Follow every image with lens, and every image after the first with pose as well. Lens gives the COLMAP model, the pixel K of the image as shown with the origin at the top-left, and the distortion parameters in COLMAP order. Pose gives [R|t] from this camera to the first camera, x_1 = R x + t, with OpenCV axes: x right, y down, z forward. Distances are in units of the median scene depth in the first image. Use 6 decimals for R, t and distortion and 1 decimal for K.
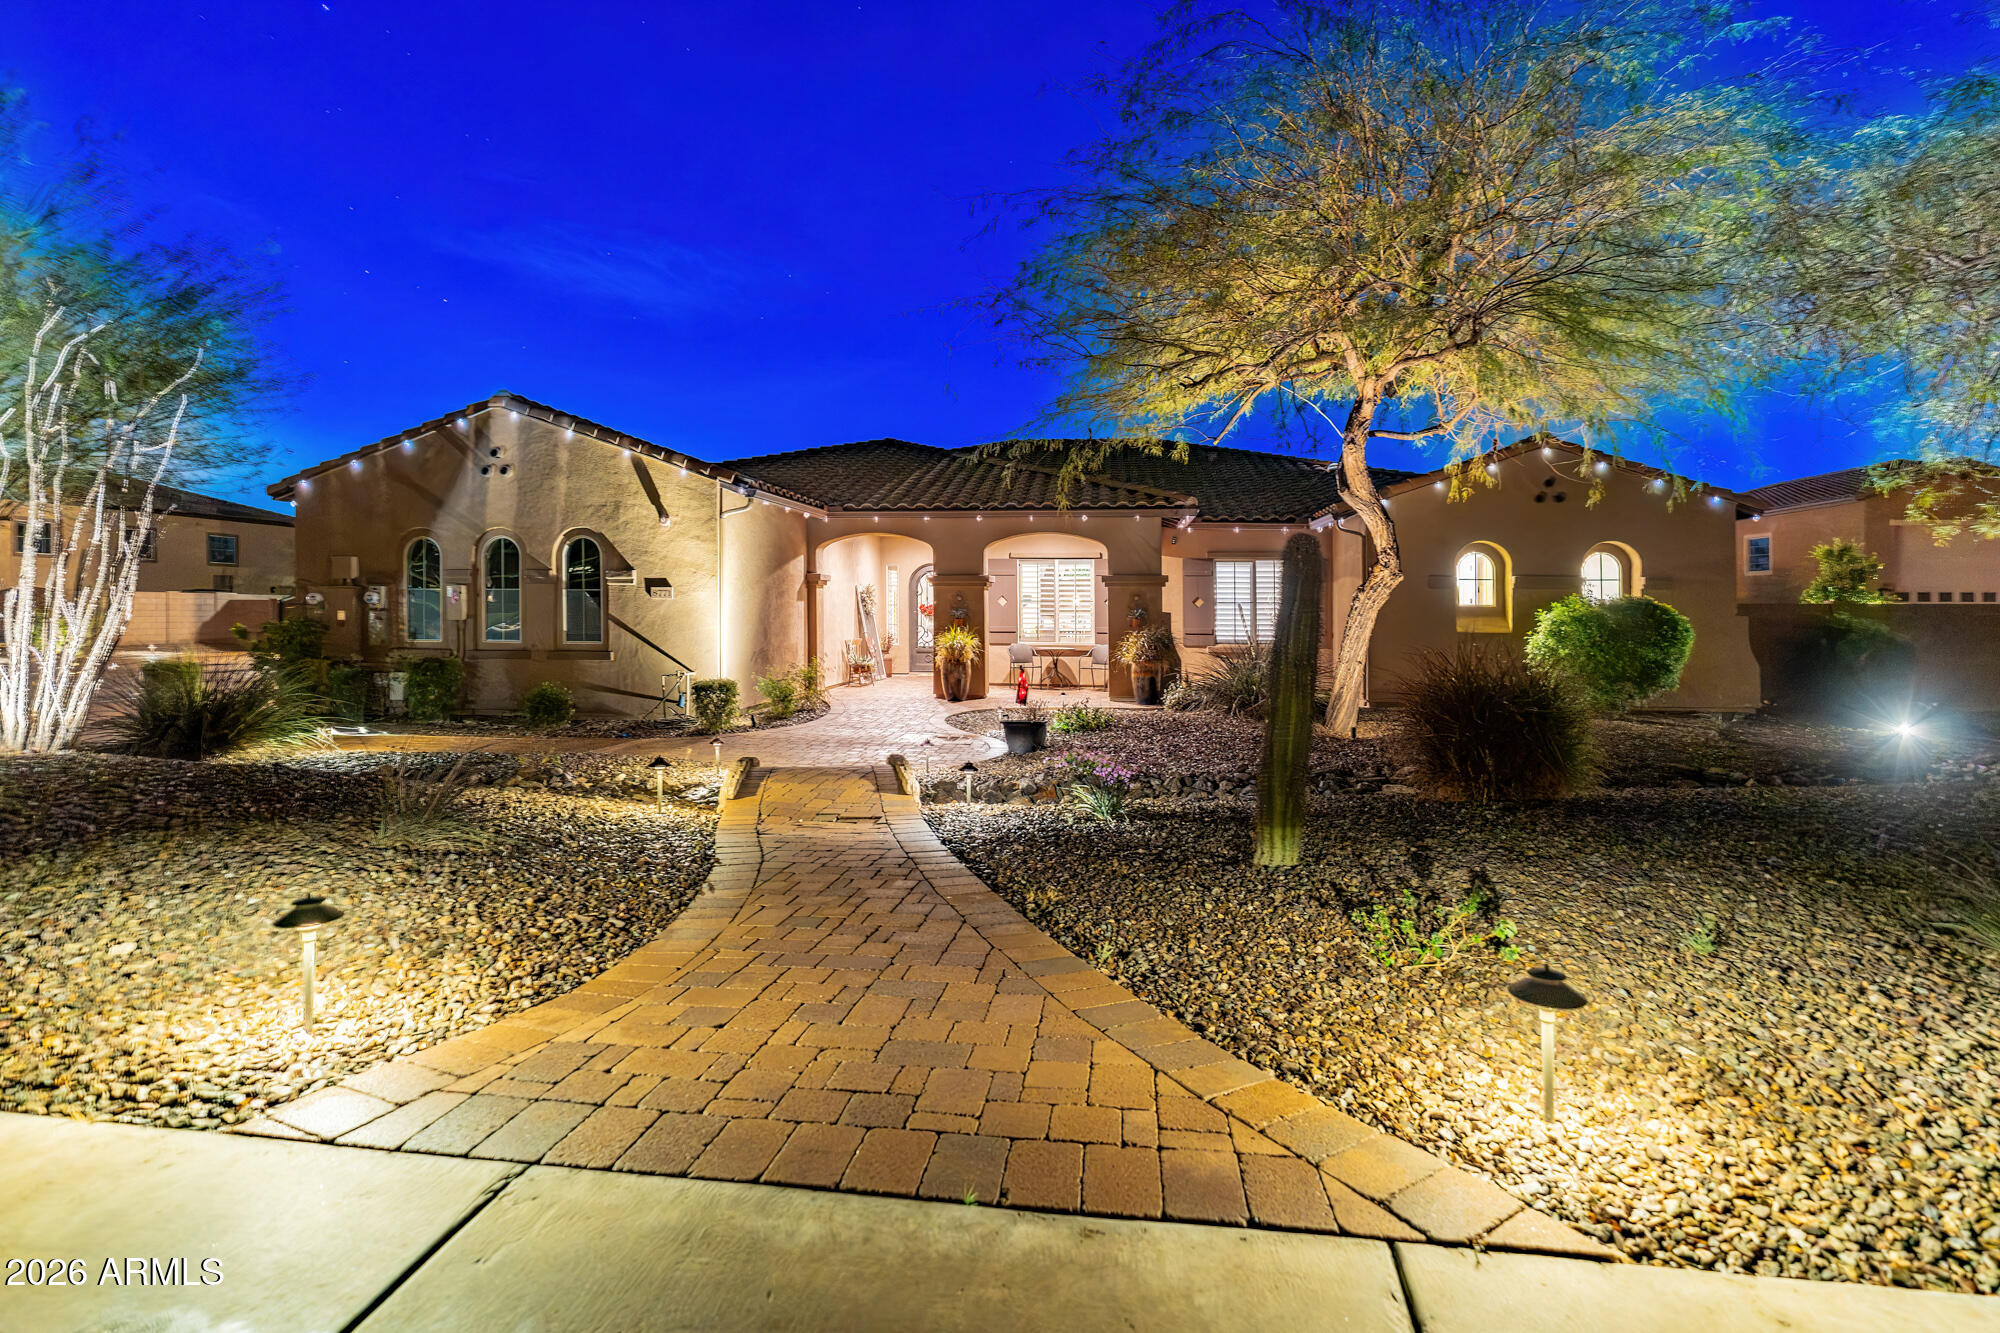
lens RADIAL K [[936.2, 0, 999.1], [0, 936.2, 629.5], [0, 0, 1]] dist [-0.003945, -0.000225]
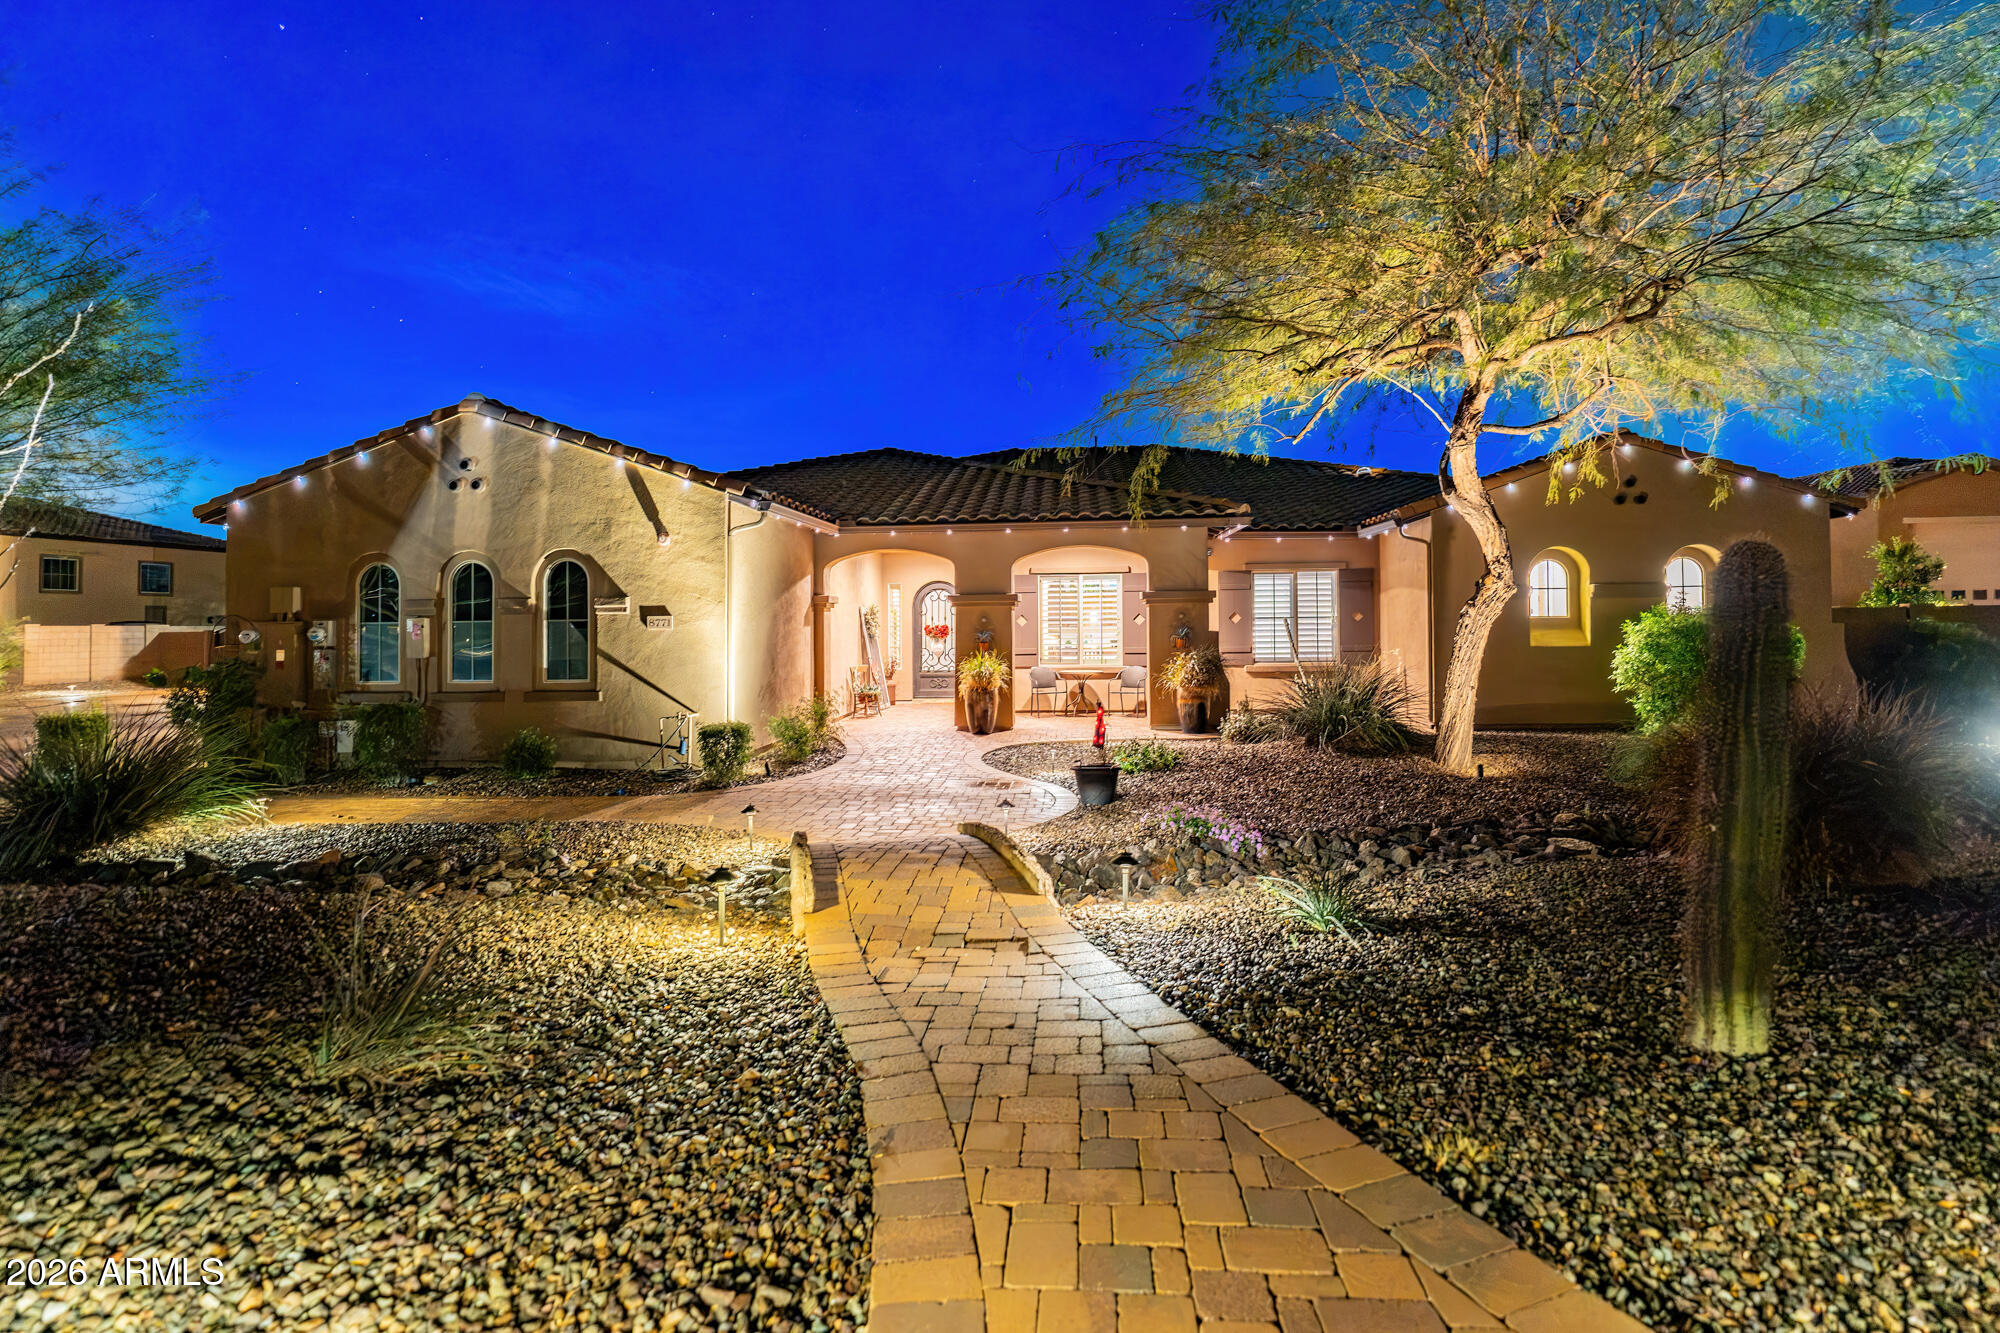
lens RADIAL K [[942.1, 0, 1000.8], [0, 942.1, 597.4], [0, 0, 1]] dist [-0.003118, -0.000083]
pose [[0.999143, -0.018968, 0.036778, -0.074739], [0.020733, 0.998622, -0.048212, -0.013591], [-0.035813, 0.048933, 0.998160, 0.113617]]
